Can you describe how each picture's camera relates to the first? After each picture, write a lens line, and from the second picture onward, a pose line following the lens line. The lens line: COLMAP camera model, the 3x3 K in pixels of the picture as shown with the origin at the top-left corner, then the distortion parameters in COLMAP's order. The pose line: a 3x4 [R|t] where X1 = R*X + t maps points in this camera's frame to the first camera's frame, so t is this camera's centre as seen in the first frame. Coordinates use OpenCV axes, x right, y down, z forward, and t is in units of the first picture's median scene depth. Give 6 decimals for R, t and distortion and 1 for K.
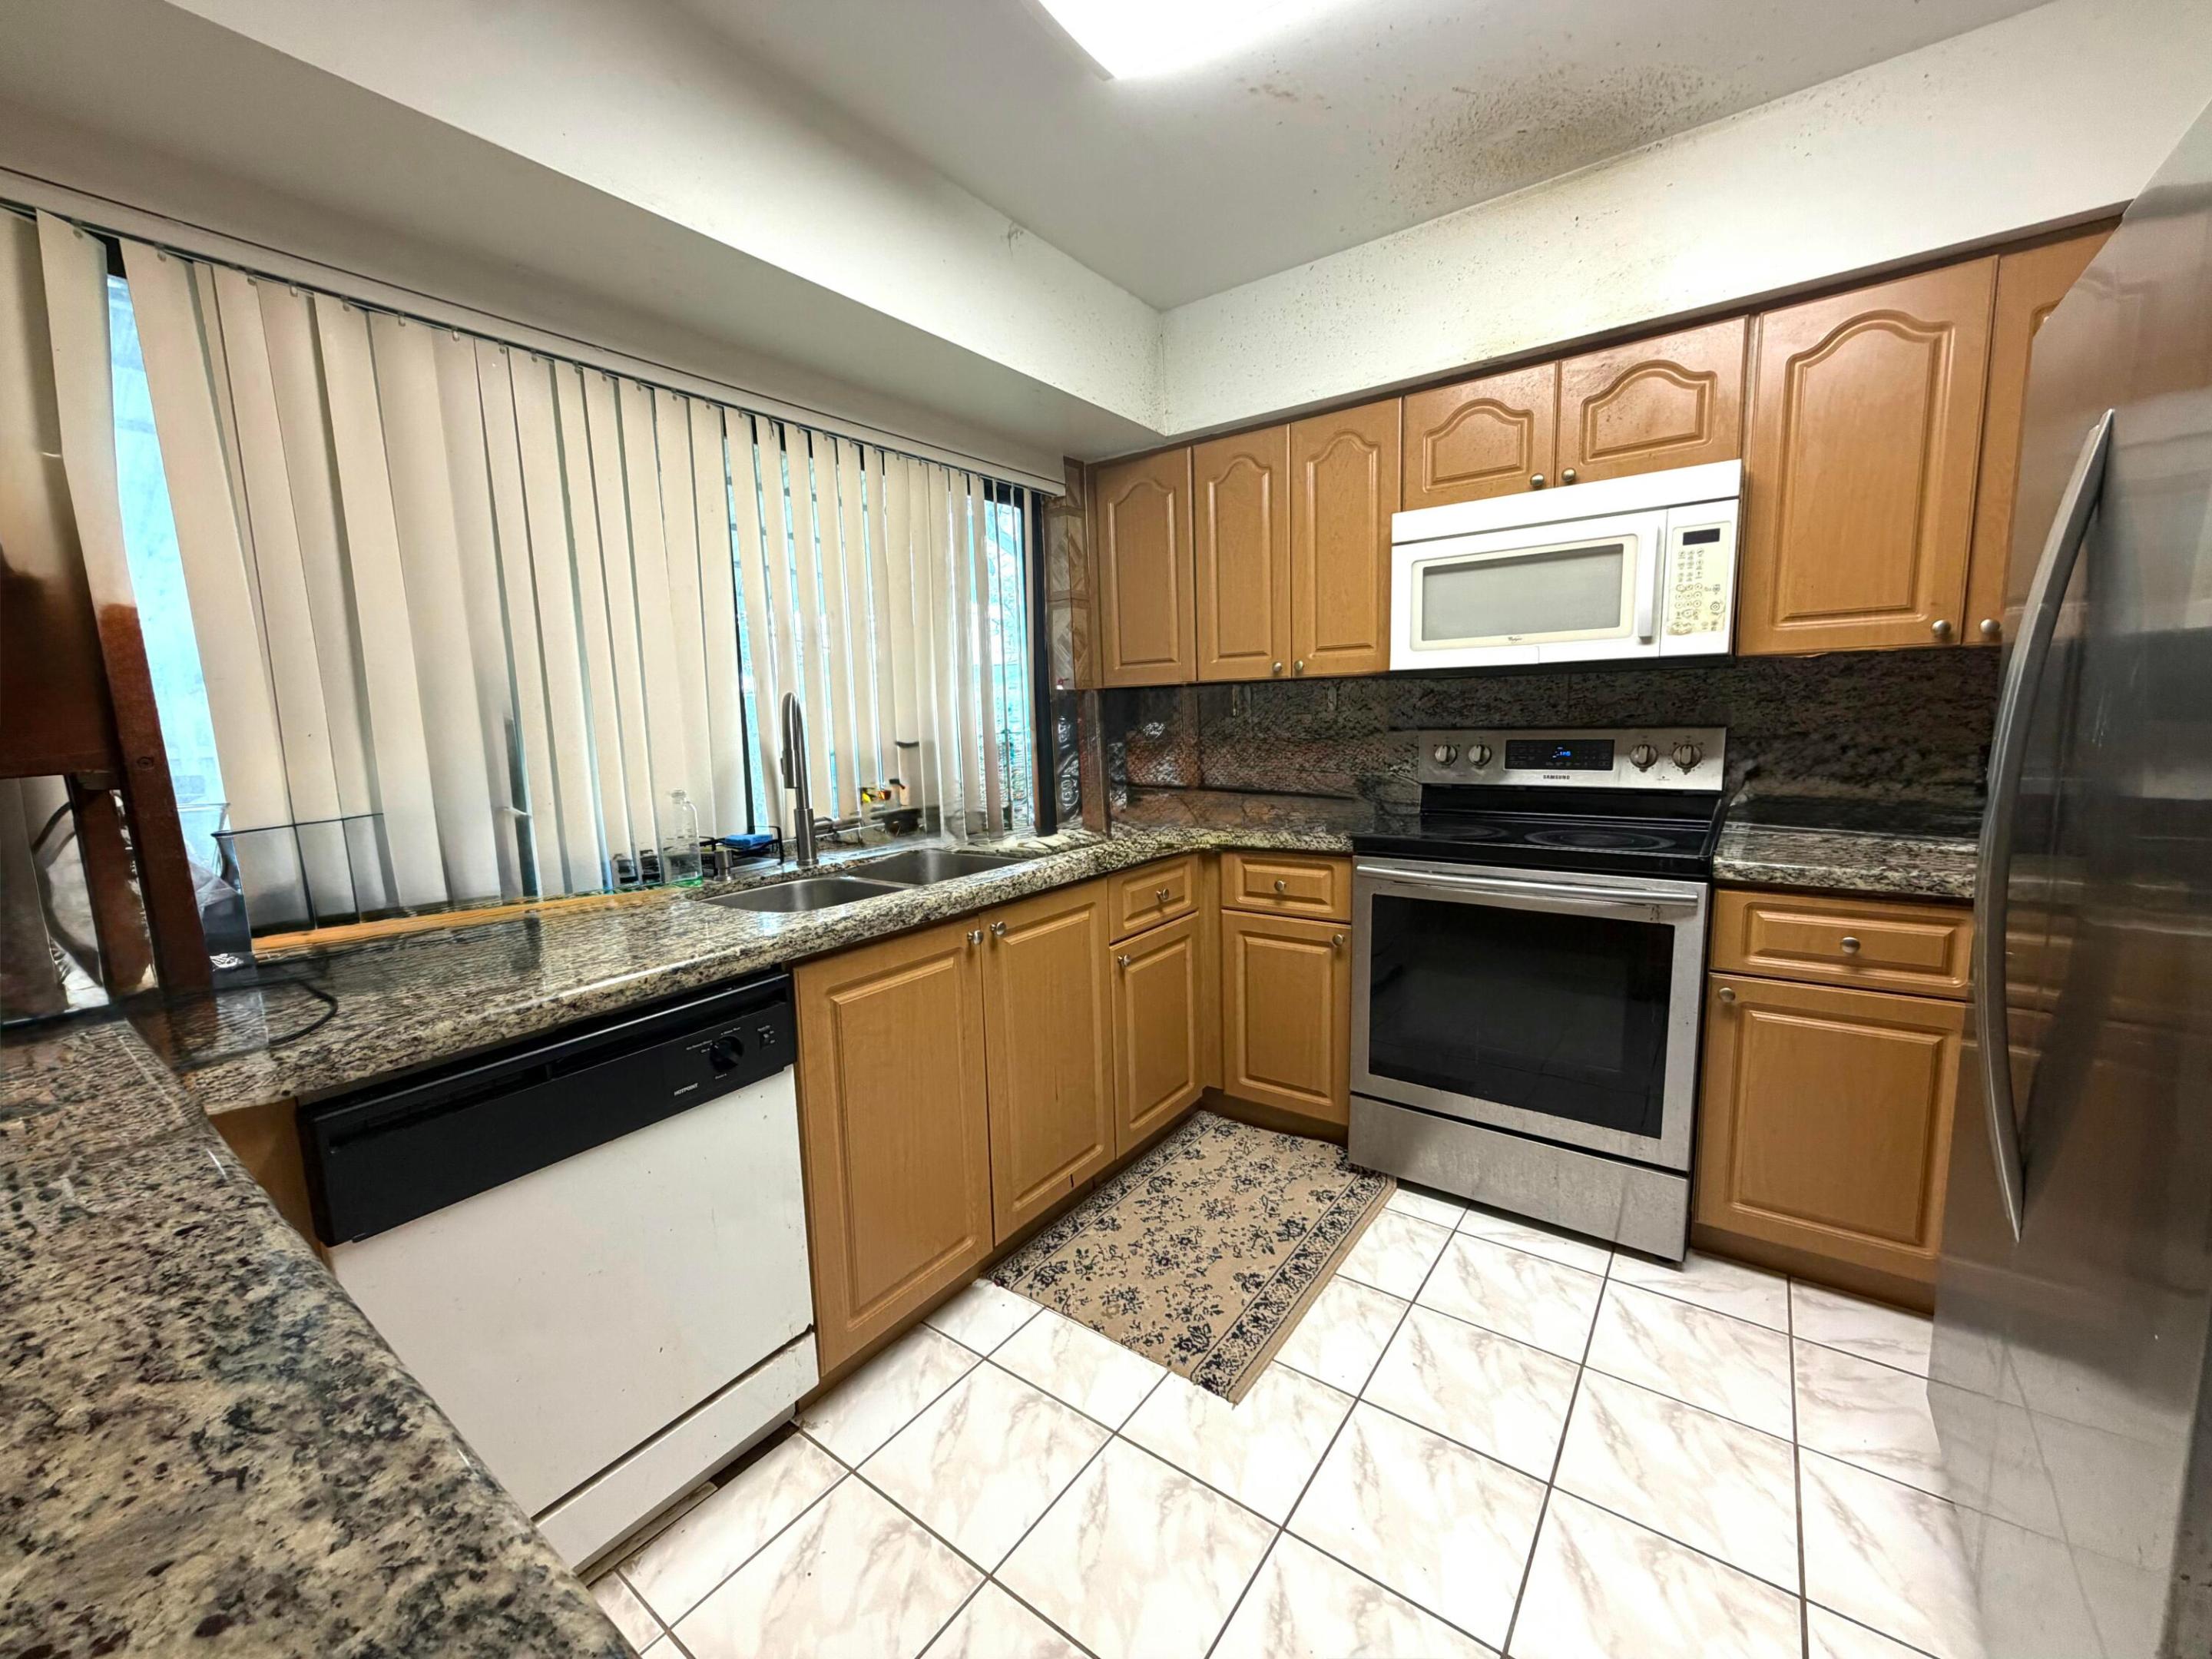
lens RADIAL K [[883.1, 0, 1094.2], [0, 883.1, 832.5], [0, 0, 1]] dist [-0.003271, -0.000107]
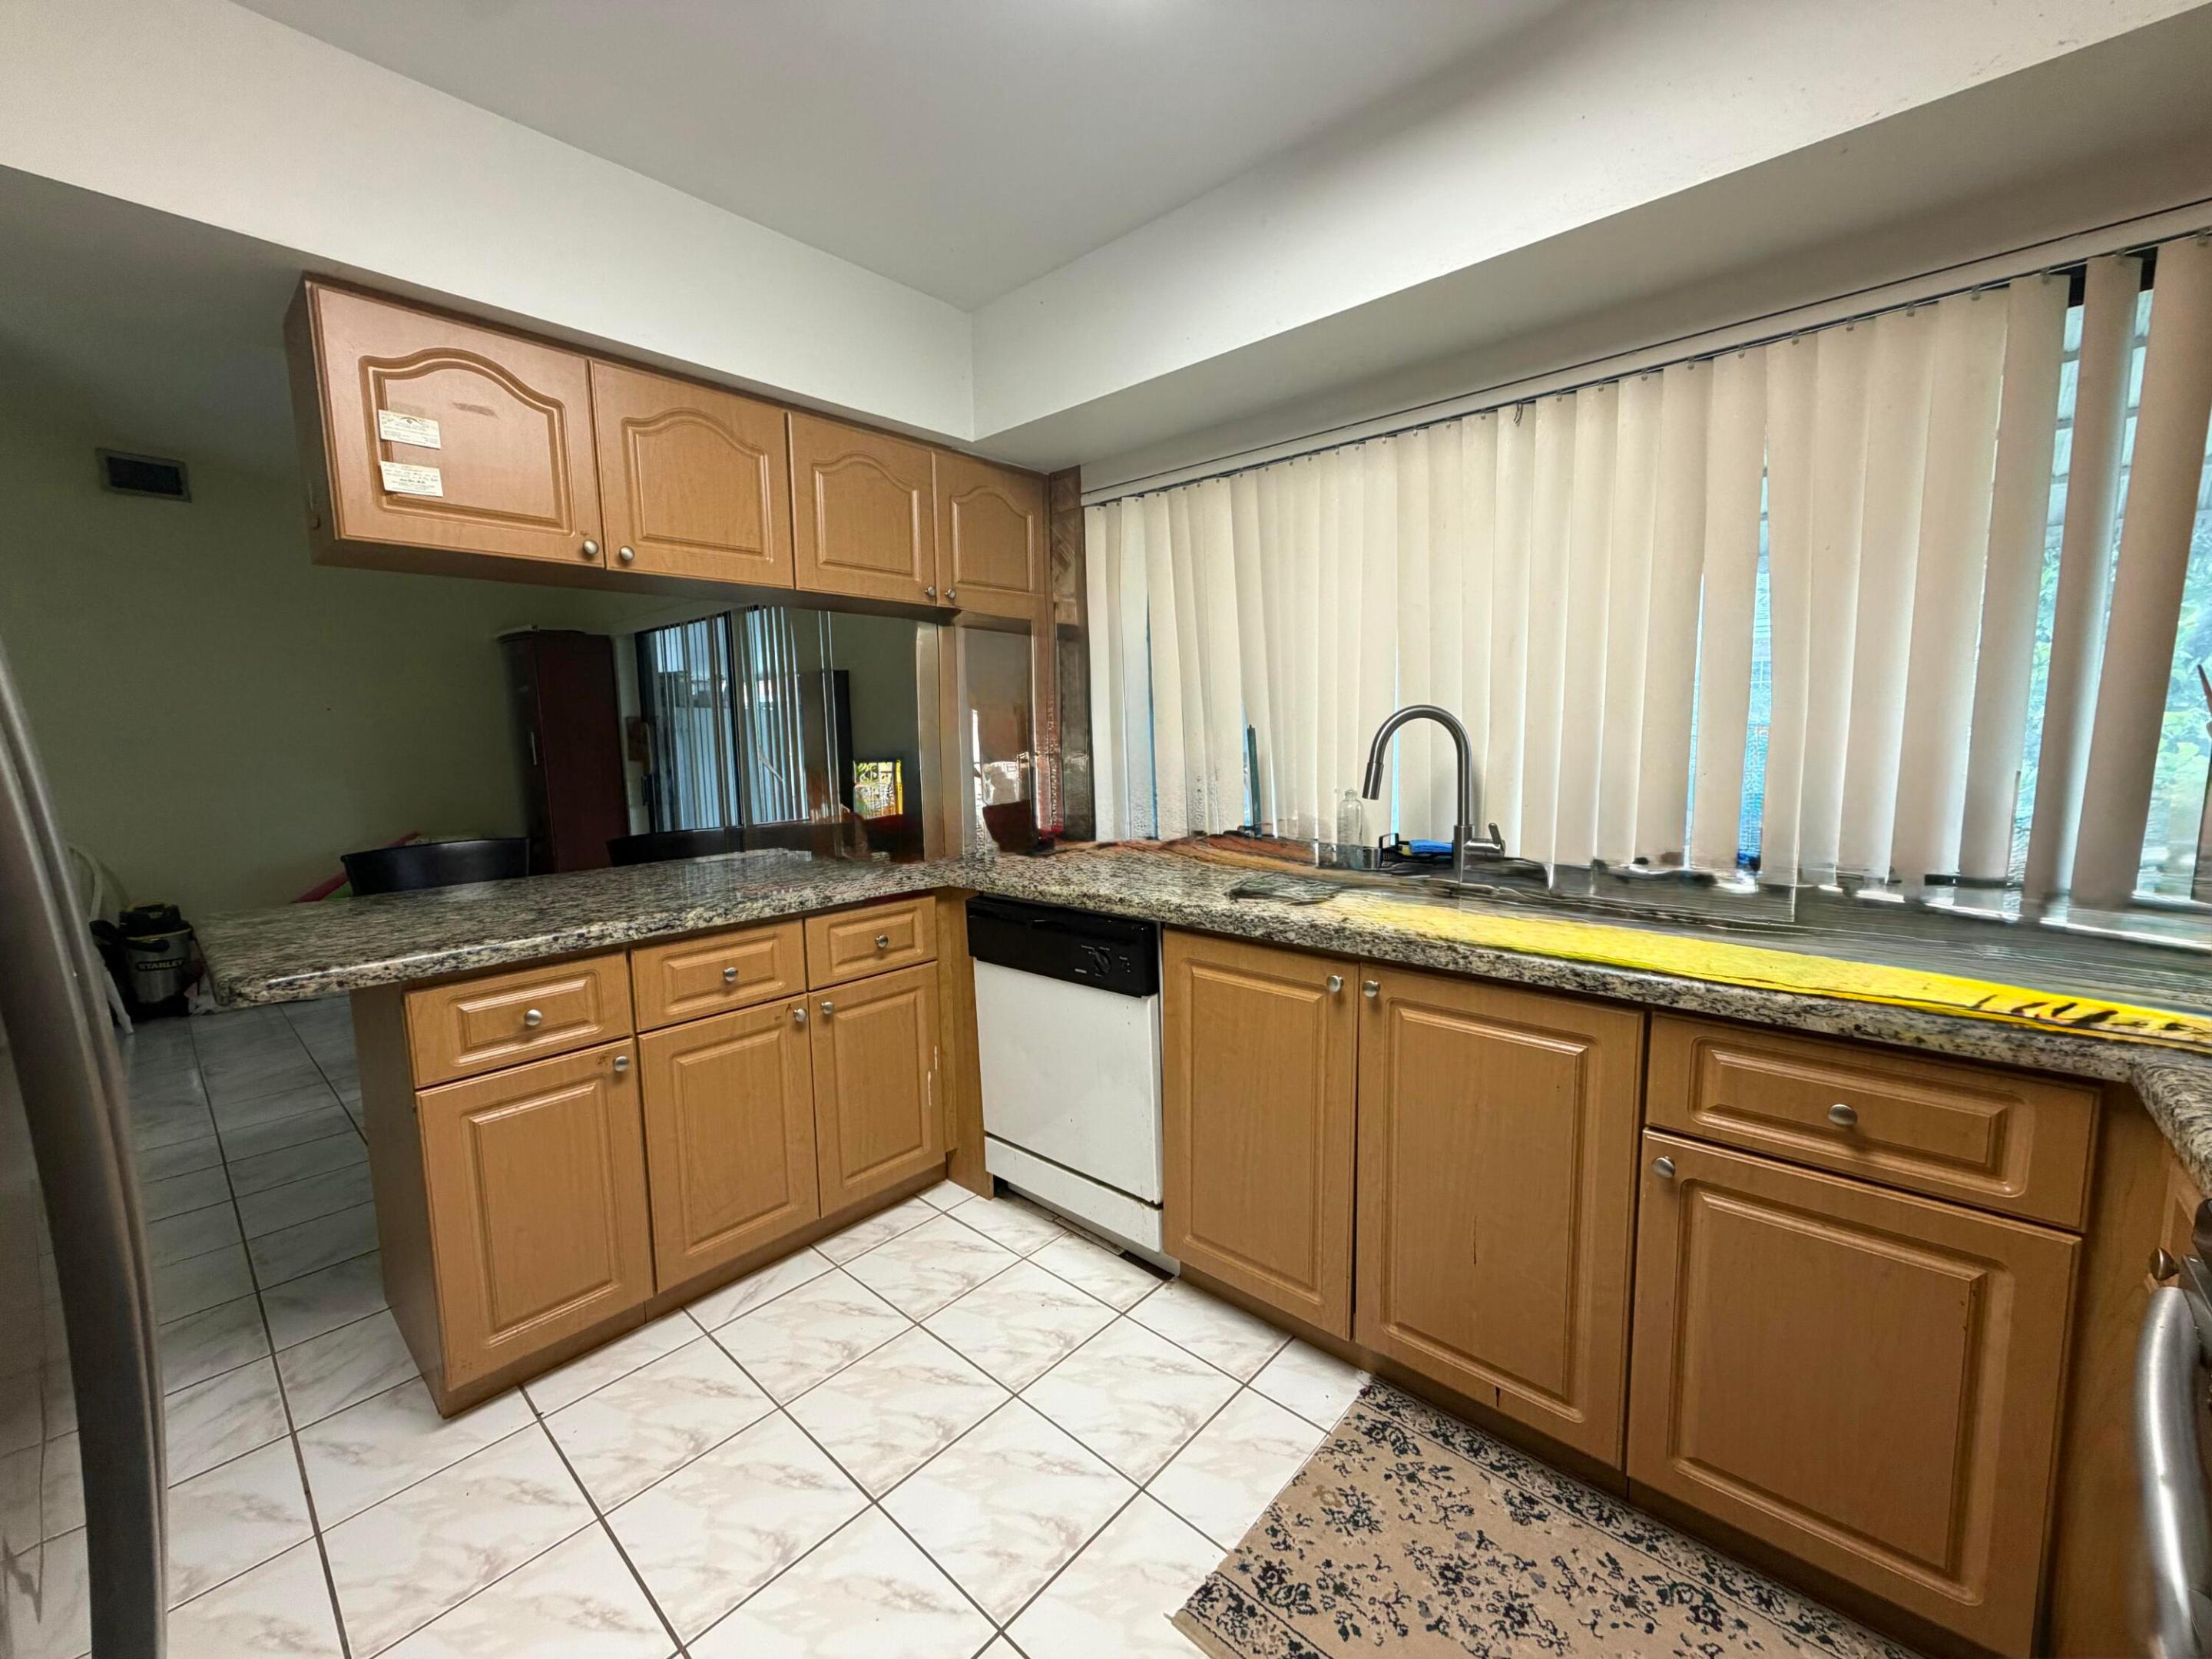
lens RADIAL K [[883.1, 0, 1095.8], [0, 883.1, 826.0], [0, 0, 1]] dist [-0.003271, -0.000107]
pose [[-0.100196, 0.144395, -0.984434, 0.772686], [-0.114000, 0.981231, 0.155528, -0.154436], [0.988415, 0.127809, -0.081855, 0.827981]]
